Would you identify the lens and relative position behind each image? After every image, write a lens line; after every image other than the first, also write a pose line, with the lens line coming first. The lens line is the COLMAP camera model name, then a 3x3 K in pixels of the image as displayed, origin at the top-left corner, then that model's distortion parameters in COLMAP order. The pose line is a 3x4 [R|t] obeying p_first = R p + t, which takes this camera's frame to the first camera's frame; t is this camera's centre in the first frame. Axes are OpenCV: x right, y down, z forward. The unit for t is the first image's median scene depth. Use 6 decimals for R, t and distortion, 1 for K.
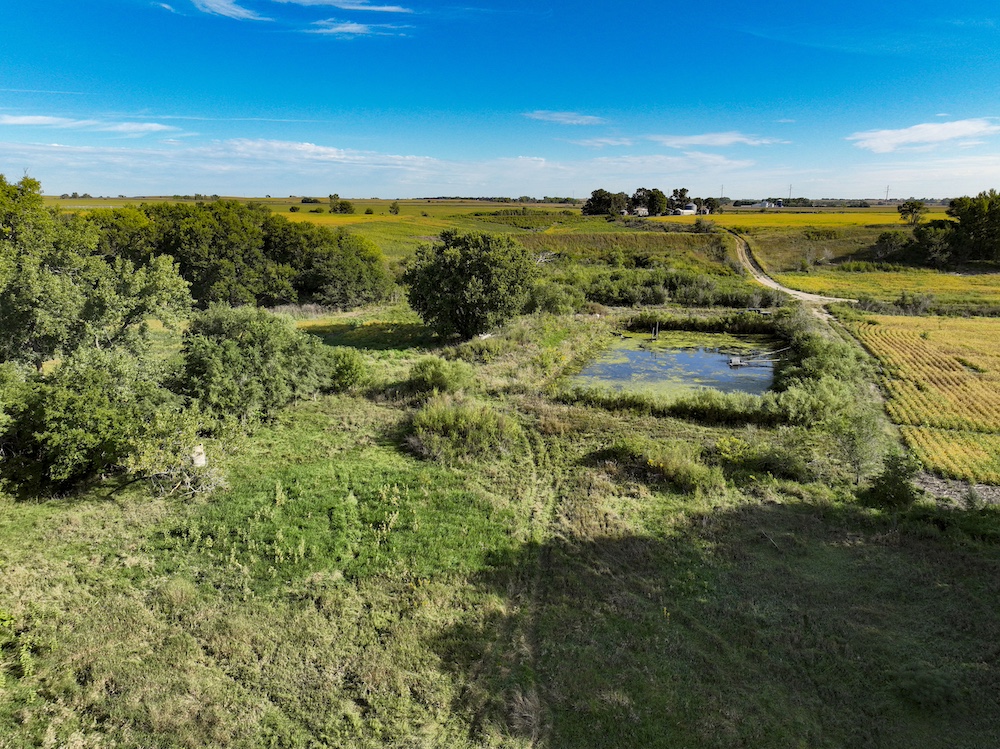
lens RADIAL K [[710.0, 0, 501.1], [0, 710.0, 371.9], [0, 0, 1]] dist [-0.003347, 0.030019]
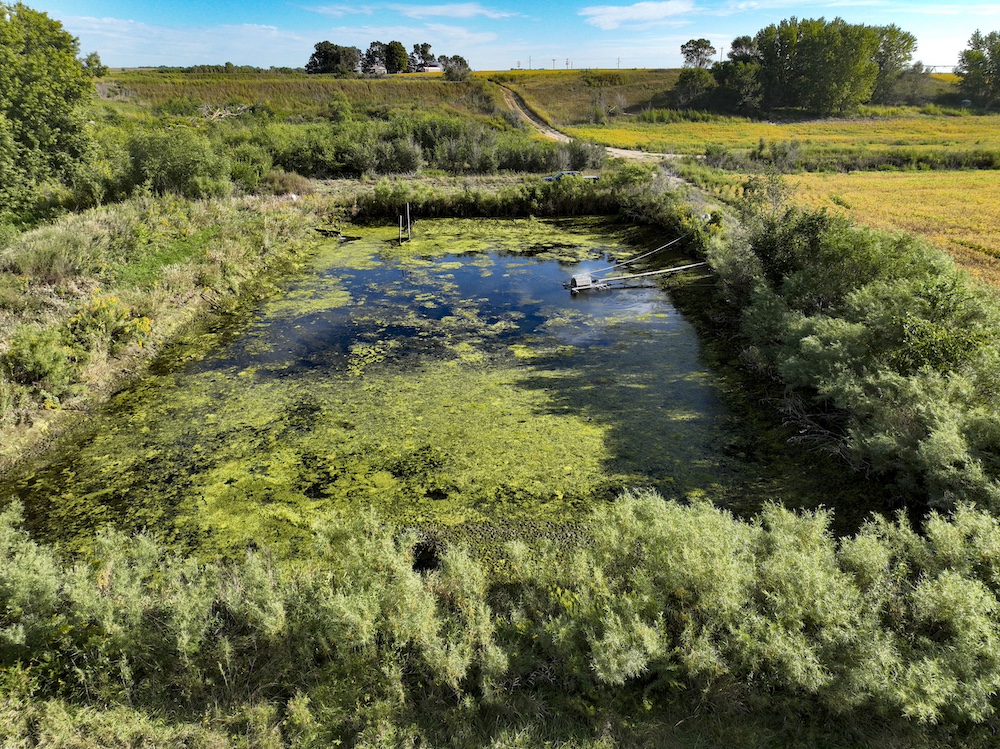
lens RADIAL K [[710.0, 0, 501.1], [0, 710.0, 371.9], [0, 0, 1]] dist [-0.003347, 0.030019]
pose [[0.941739, -0.127298, 0.311324, 0.027174], [0.076931, 0.982598, 0.169065, -0.008078], [-0.327428, -0.135264, 0.935144, 0.120575]]
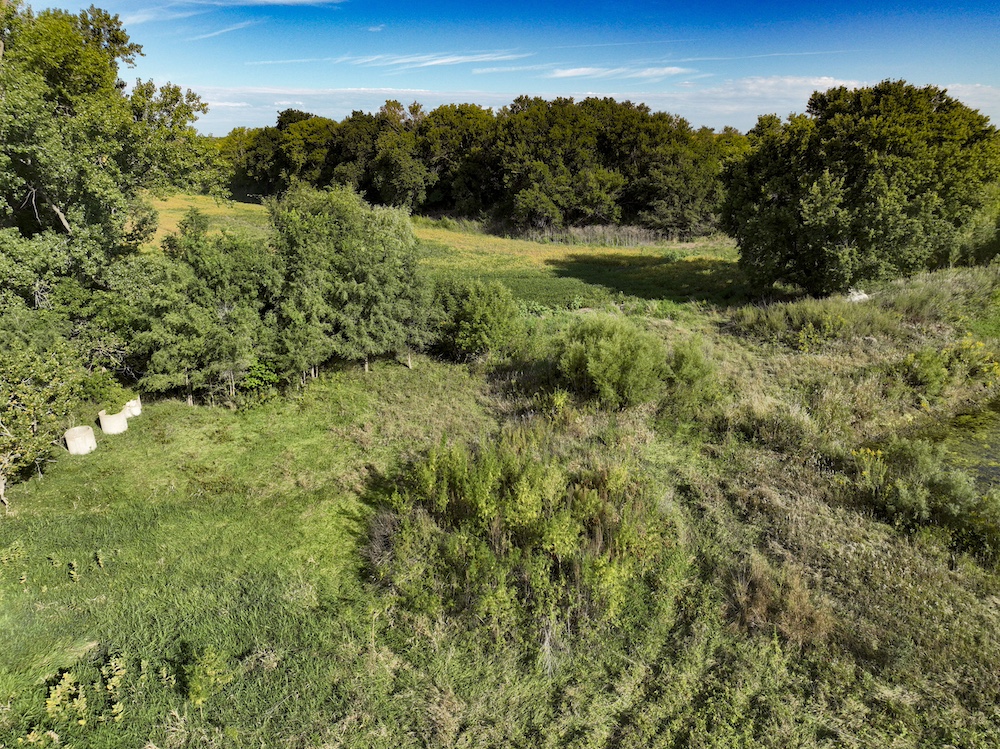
lens RADIAL K [[691.3, 0, 520.4], [0, 691.3, 373.2], [0, 0, 1]] dist [0.025308, 0.001736]
pose [[0.797335, 0.183689, -0.574905, 0.019482], [-0.136728, 0.982769, 0.124380, -0.005759], [0.587846, -0.020567, 0.808711, 0.099069]]
